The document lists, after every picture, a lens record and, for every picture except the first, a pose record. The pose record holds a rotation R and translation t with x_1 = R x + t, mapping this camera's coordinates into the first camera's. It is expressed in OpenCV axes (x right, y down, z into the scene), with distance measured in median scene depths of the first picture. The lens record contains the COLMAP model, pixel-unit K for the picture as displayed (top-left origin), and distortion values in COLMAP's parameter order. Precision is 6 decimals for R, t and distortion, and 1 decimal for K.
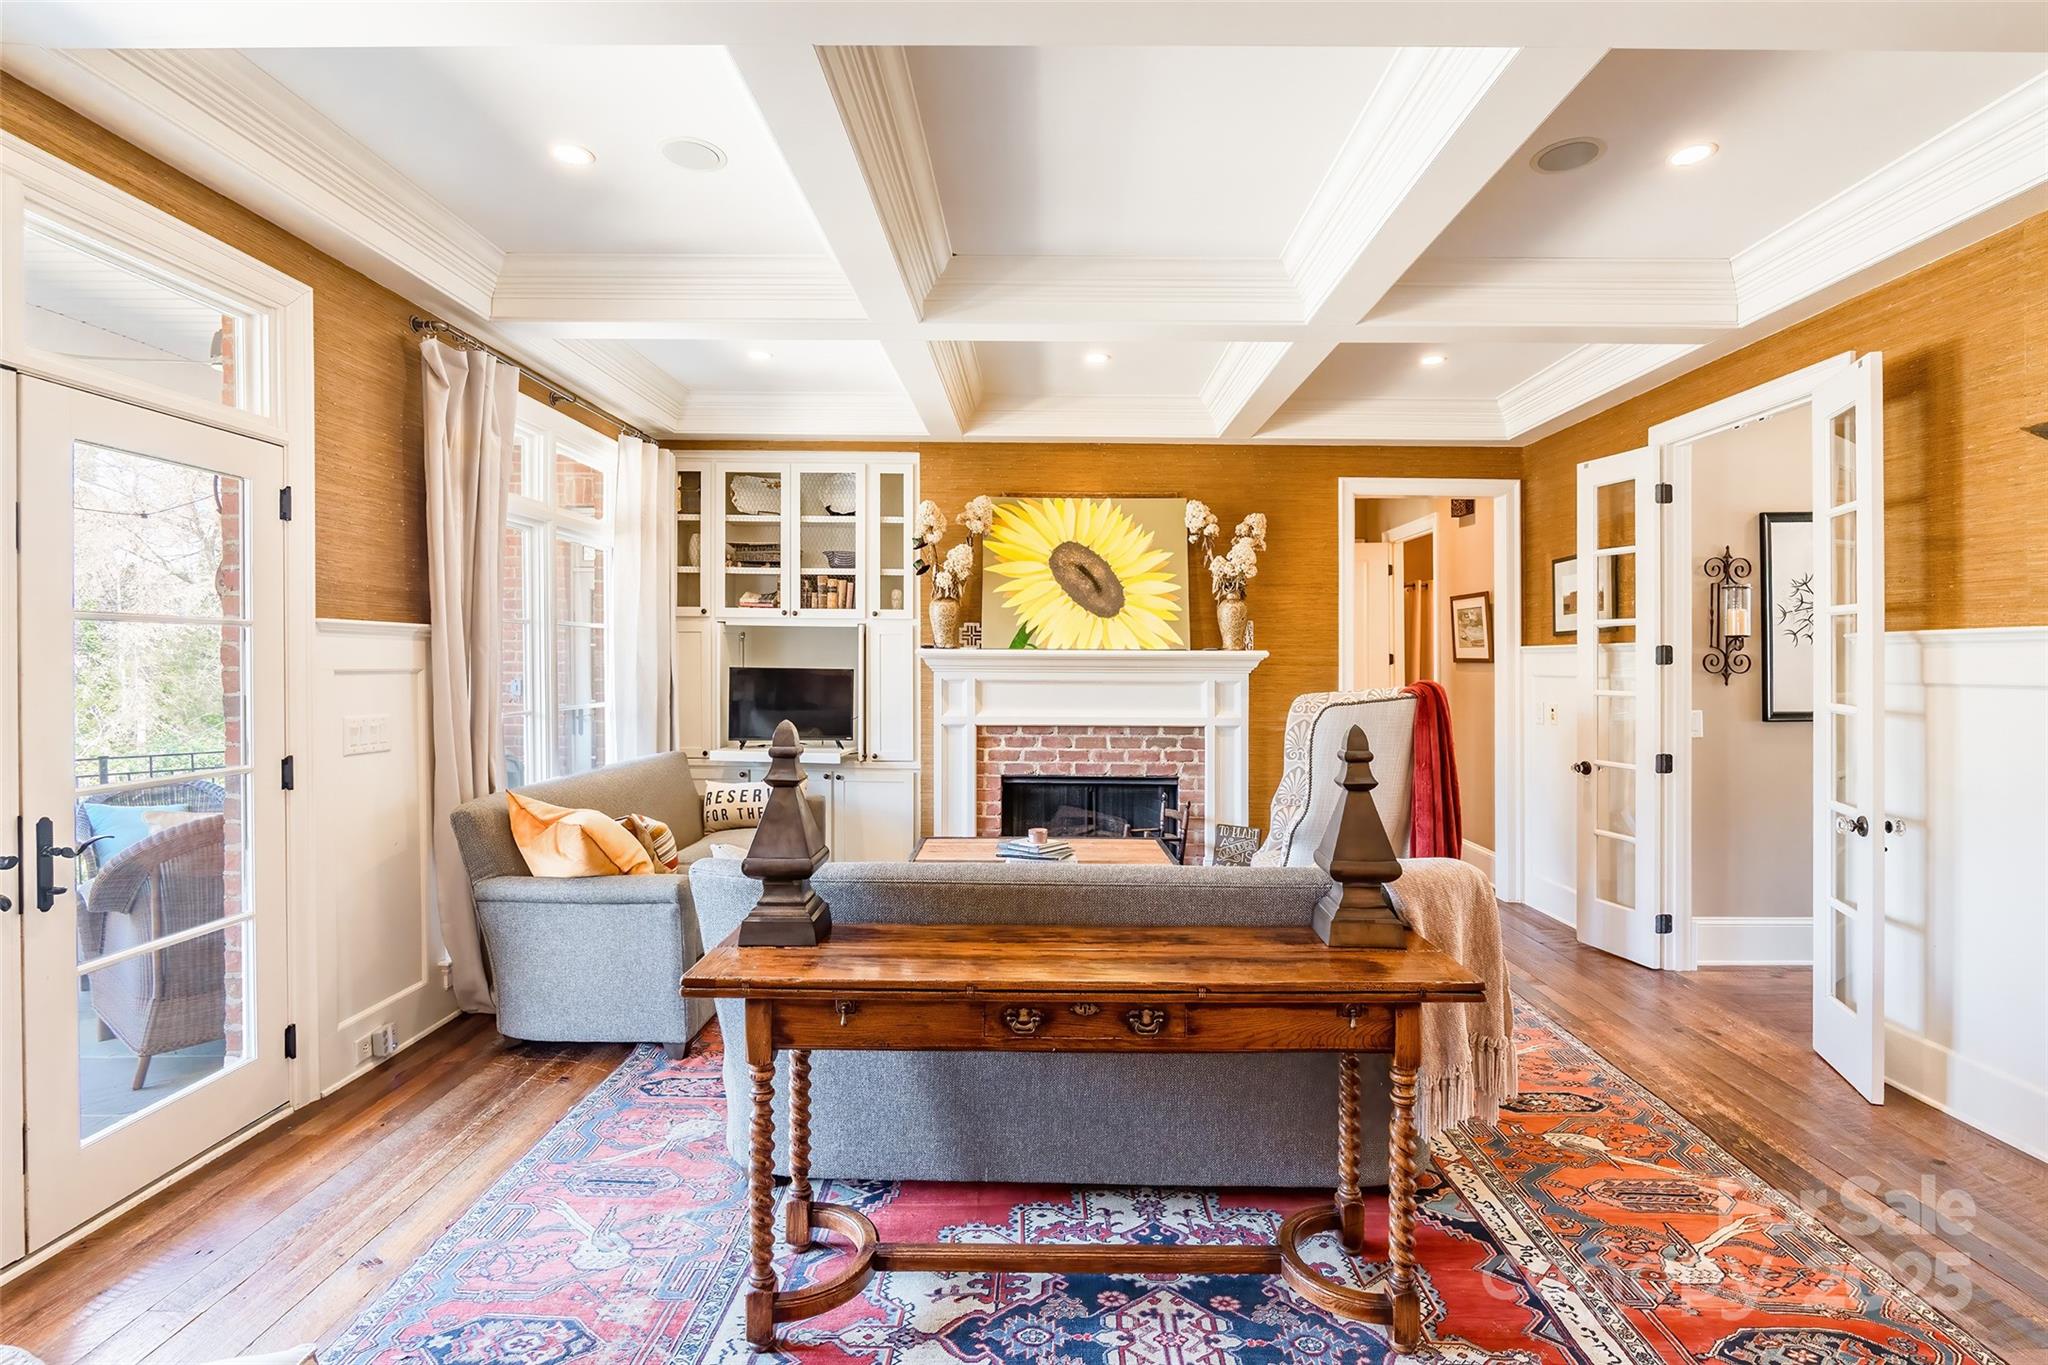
lens RADIAL K [[964.8, 0, 1036.4], [0, 964.8, 679.9], [0, 0, 1]] dist [-0.018455, -0.000179]
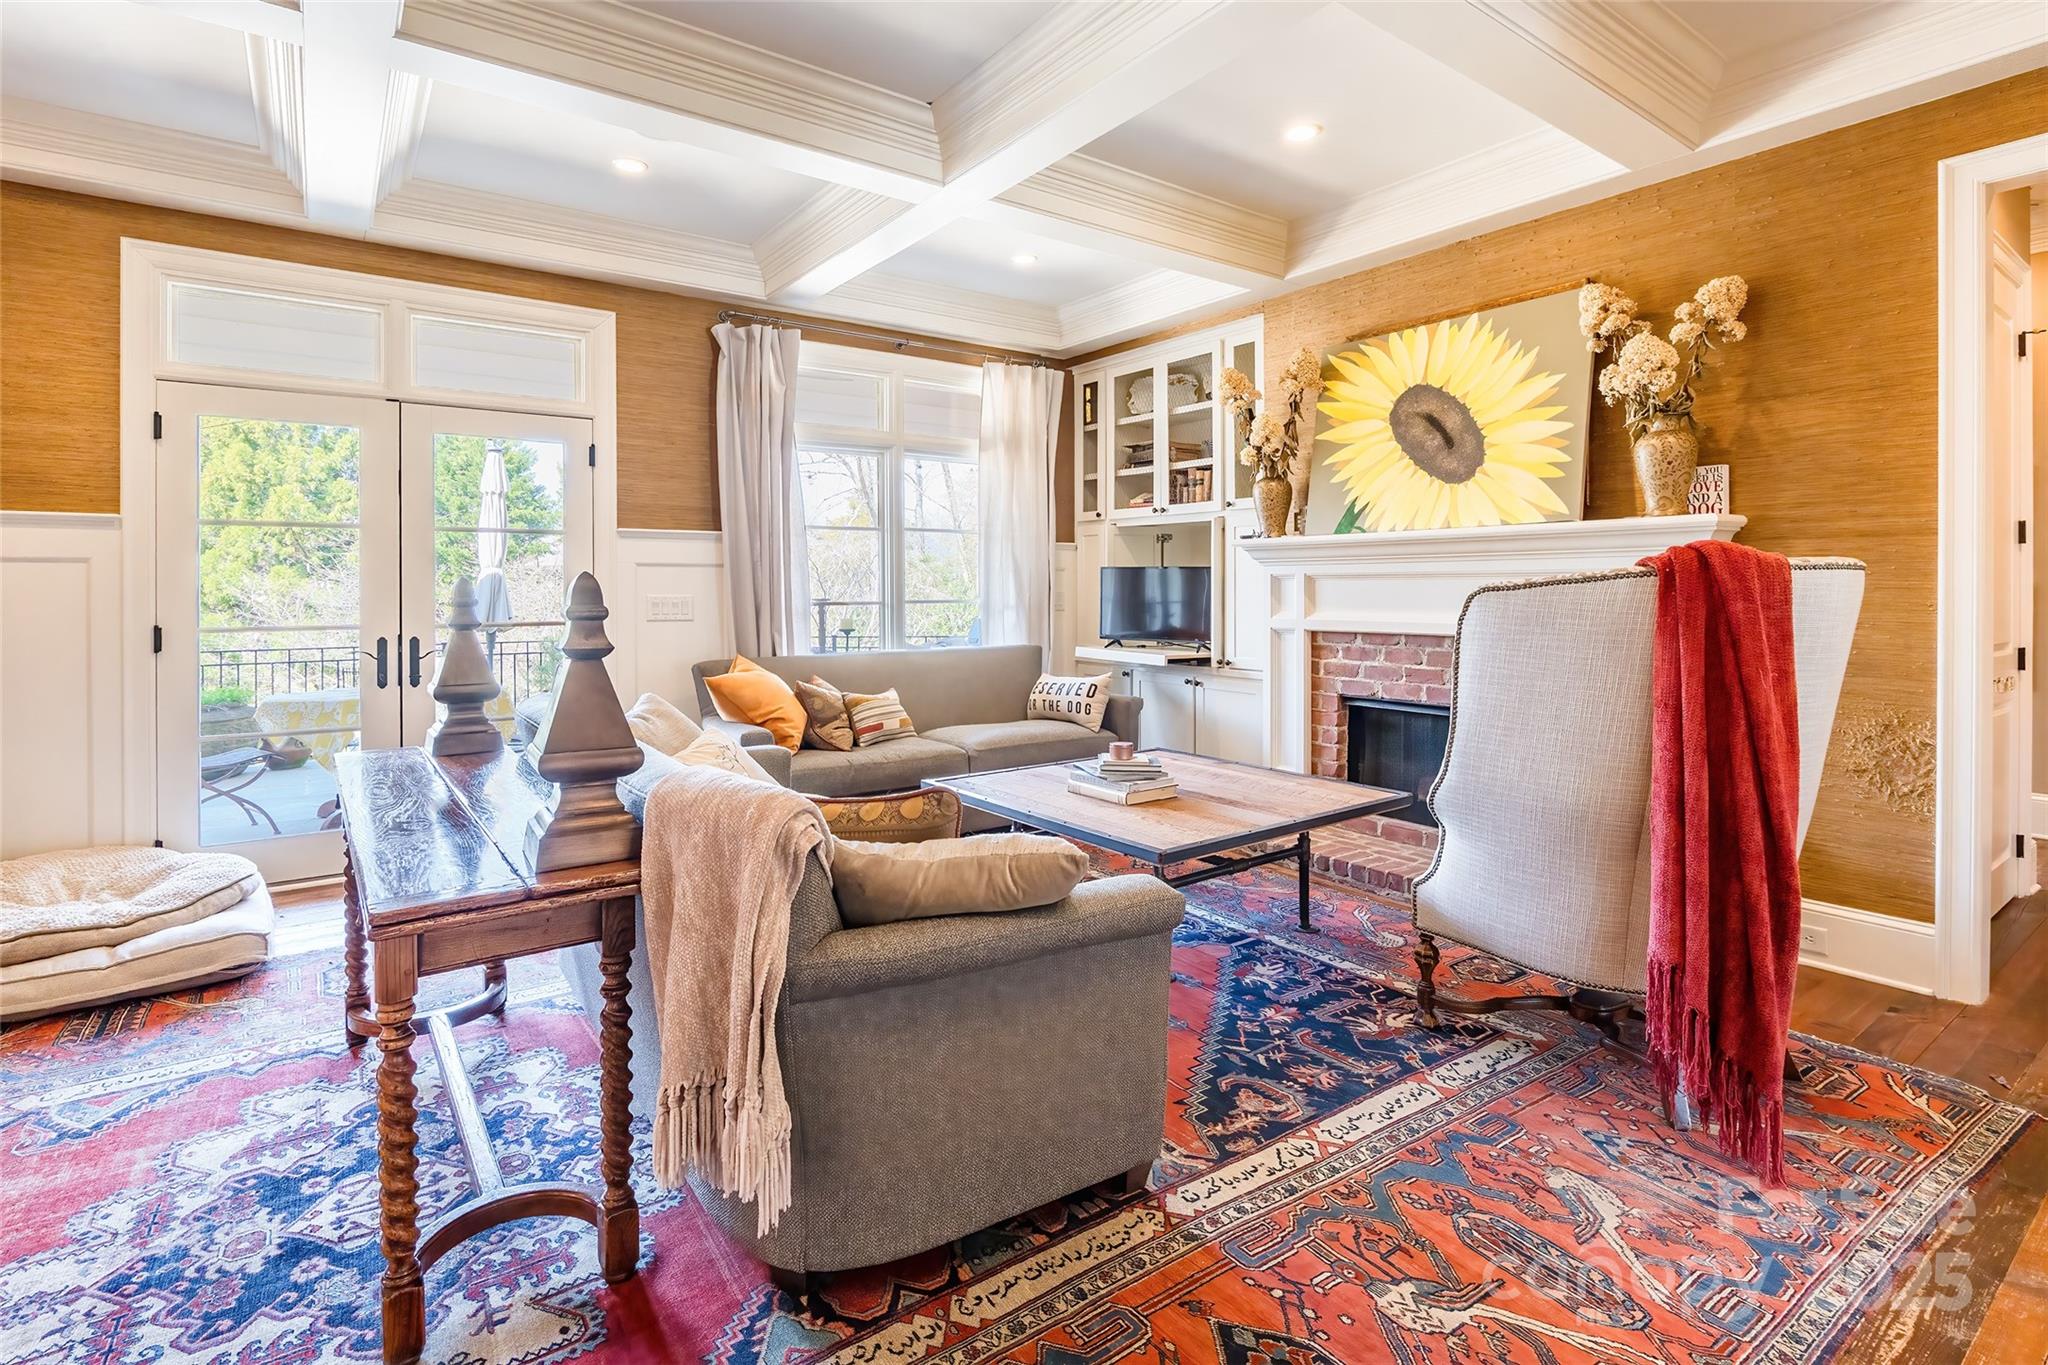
lens RADIAL K [[955.3, 0, 1031.2], [0, 955.3, 612.3], [0, 0, 1]] dist [-0.008266, -0.000240]
pose [[0.588378, 0.011017, -0.808511, 0.452208], [-0.008444, 0.999936, 0.007480, 0.027477], [0.808542, 0.002426, 0.588433, 0.332538]]
